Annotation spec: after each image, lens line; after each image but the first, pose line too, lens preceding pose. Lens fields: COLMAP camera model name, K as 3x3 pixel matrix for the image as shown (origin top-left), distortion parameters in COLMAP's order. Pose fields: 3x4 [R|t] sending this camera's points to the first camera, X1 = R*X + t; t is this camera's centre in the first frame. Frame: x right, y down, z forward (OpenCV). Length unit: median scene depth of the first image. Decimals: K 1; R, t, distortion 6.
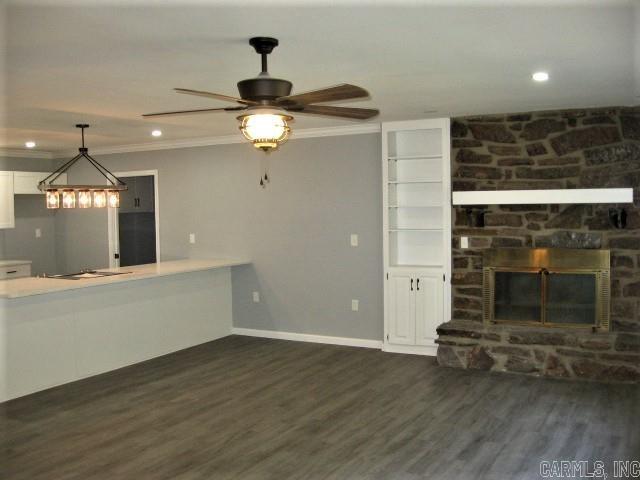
lens RADIAL K [[681.5, 0, 320.0], [0, 681.5, 240.0], [0, 0, 1]] dist [-0.119673, 0.003392]
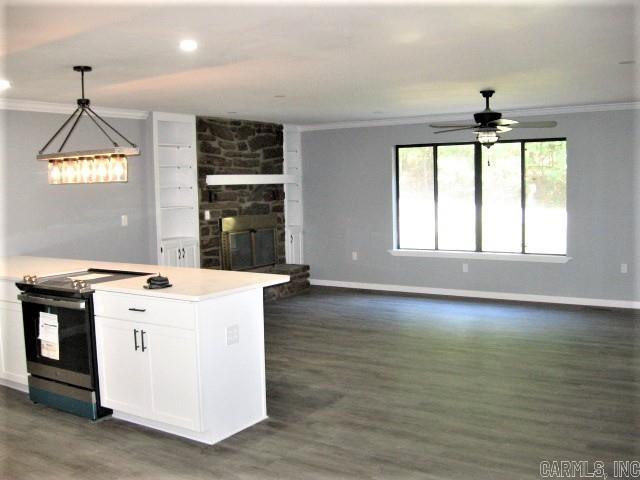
lens RADIAL K [[681.5, 0, 320.0], [0, 681.5, 240.0], [0, 0, 1]] dist [-0.119673, 0.003392]
pose [[0.073626, -0.065886, 0.995107, -1.095002], [0.073134, 0.995485, 0.060500, -0.012024], [-0.994601, 0.068322, 0.078113, 0.723345]]
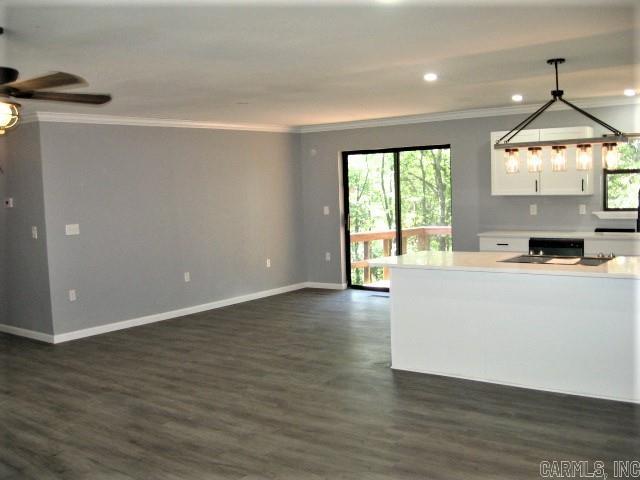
lens RADIAL K [[681.5, 0, 320.0], [0, 681.5, 240.0], [0, 0, 1]] dist [-0.119673, 0.003392]
pose [[-0.153641, 0.114426, -0.981479, 0.454752], [-0.009473, 0.993056, 0.117259, -0.058917], [0.988081, 0.027314, -0.151490, 0.883103]]
